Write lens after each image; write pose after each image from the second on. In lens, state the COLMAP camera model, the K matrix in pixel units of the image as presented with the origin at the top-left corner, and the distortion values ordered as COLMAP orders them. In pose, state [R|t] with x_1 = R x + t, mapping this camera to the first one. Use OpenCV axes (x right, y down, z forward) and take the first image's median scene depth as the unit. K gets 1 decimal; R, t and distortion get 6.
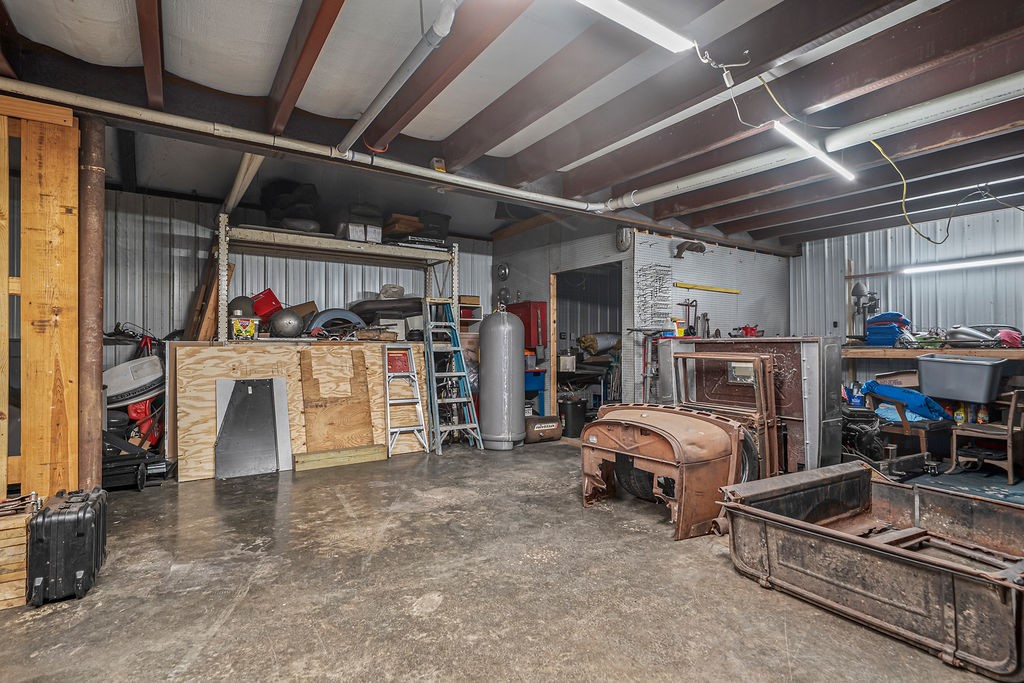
lens RADIAL K [[510.8, 0, 512.0], [0, 510.8, 341.5], [0, 0, 1]] dist [0.000524, -0.000145]
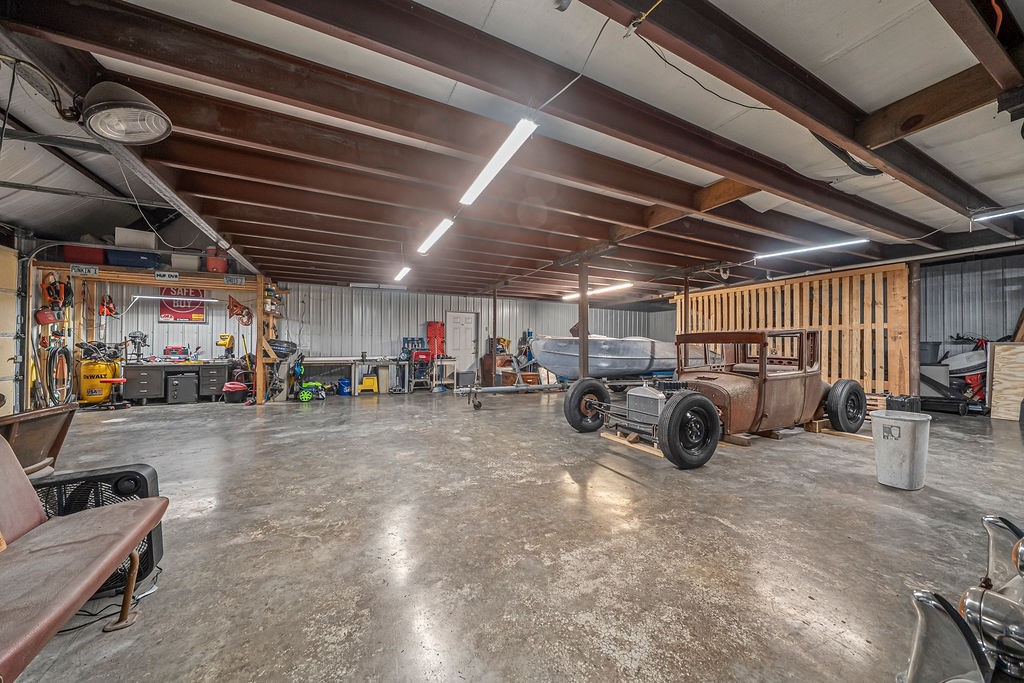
lens RADIAL K [[347.0, 0, 509.3], [0, 347.0, 345.3], [0, 0, 1]] dist [-0.006128, 0.000152]
pose [[-0.123467, 0.000259, -0.992349, 0.749236], [0.010594, 0.999943, -0.001057, -0.007195], [0.992292, -0.010643, -0.123463, -0.545492]]
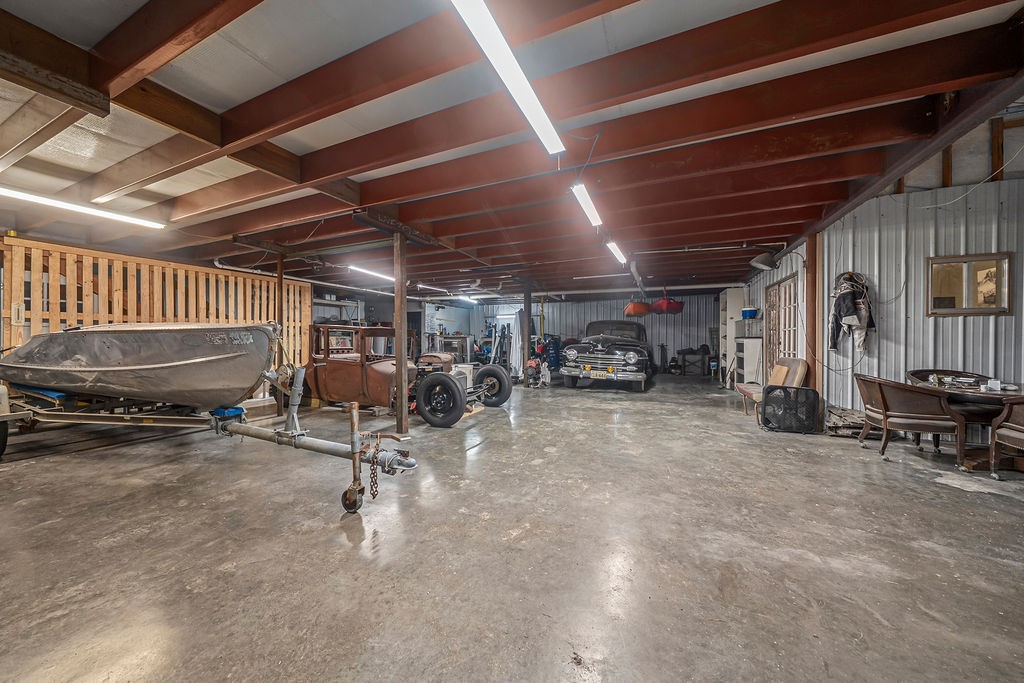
lens RADIAL K [[347.0, 0, 509.3], [0, 347.0, 345.3], [0, 0, 1]] dist [-0.006128, 0.000152]
pose [[0.844380, -0.011747, 0.535616, -0.564620], [-0.006018, 0.999489, 0.031406, -0.018750], [-0.535711, -0.029742, 0.843878, -1.330943]]
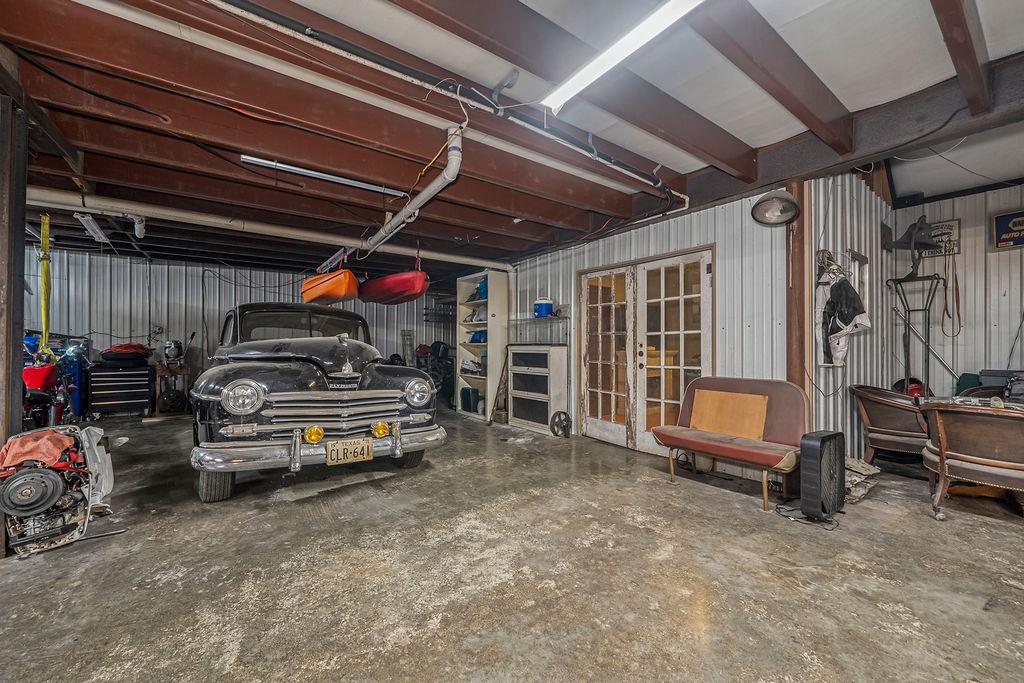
lens RADIAL K [[389.0, 0, 500.7], [0, 389.0, 352.6], [0, 0, 1]] dist [-0.001093, -0.000079]
pose [[-0.019616, -0.019768, 0.999612, -0.037368], [-0.017237, 0.999663, 0.019431, -0.008295], [-0.999659, -0.016849, -0.019950, -0.514589]]
